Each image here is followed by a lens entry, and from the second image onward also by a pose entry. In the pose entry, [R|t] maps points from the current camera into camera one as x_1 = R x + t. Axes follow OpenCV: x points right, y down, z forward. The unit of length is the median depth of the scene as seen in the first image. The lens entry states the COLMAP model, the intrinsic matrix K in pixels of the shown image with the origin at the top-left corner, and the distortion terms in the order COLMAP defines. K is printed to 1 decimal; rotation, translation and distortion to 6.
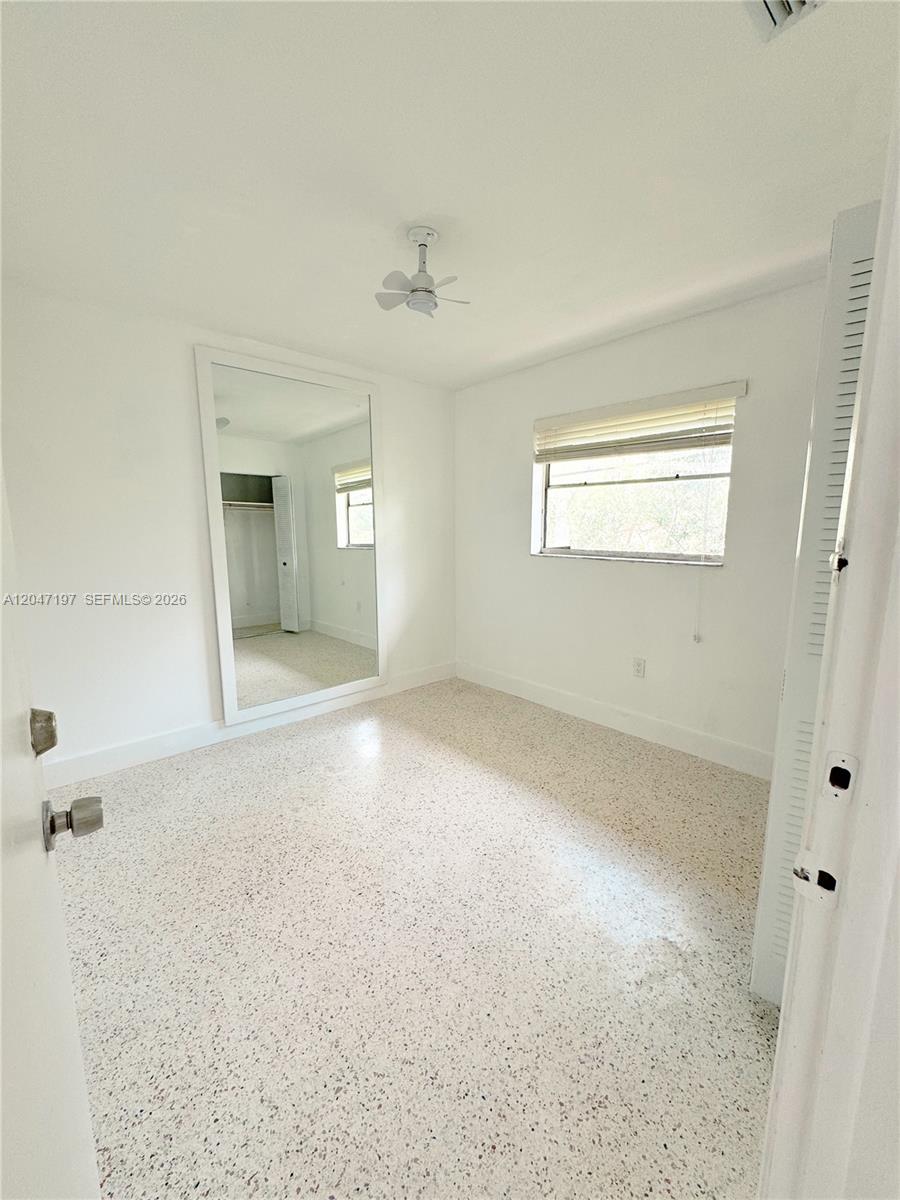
lens RADIAL K [[481.0, 0, 450.0], [0, 481.0, 600.0], [0, 0, 1]] dist [-0.007354, 0.000711]
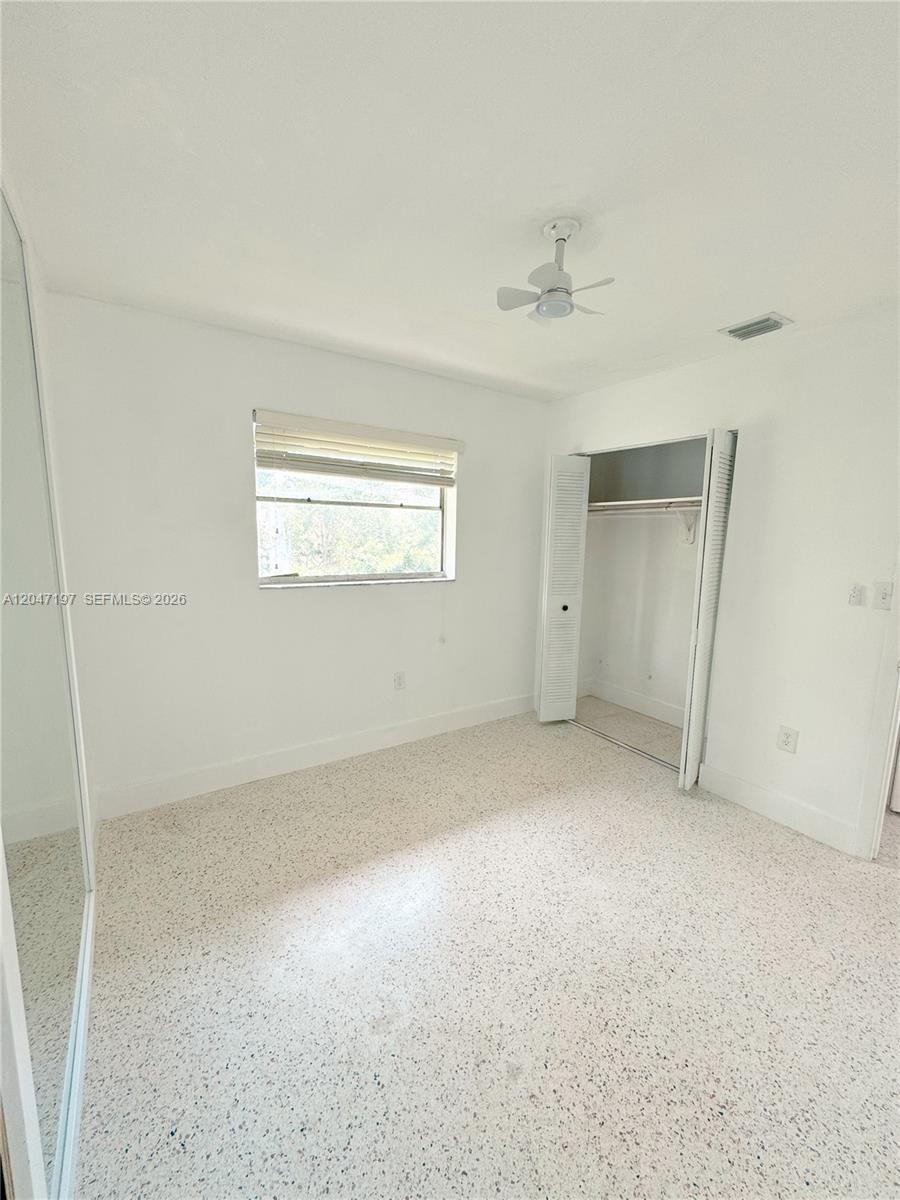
lens RADIAL K [[481.0, 0, 450.0], [0, 481.0, 600.0], [0, 0, 1]] dist [-0.007354, 0.000711]
pose [[0.147999, -0.137798, 0.979341, -0.739169], [0.127726, 0.984616, 0.119238, -0.180387], [-0.980705, 0.107440, 0.163323, 0.833006]]
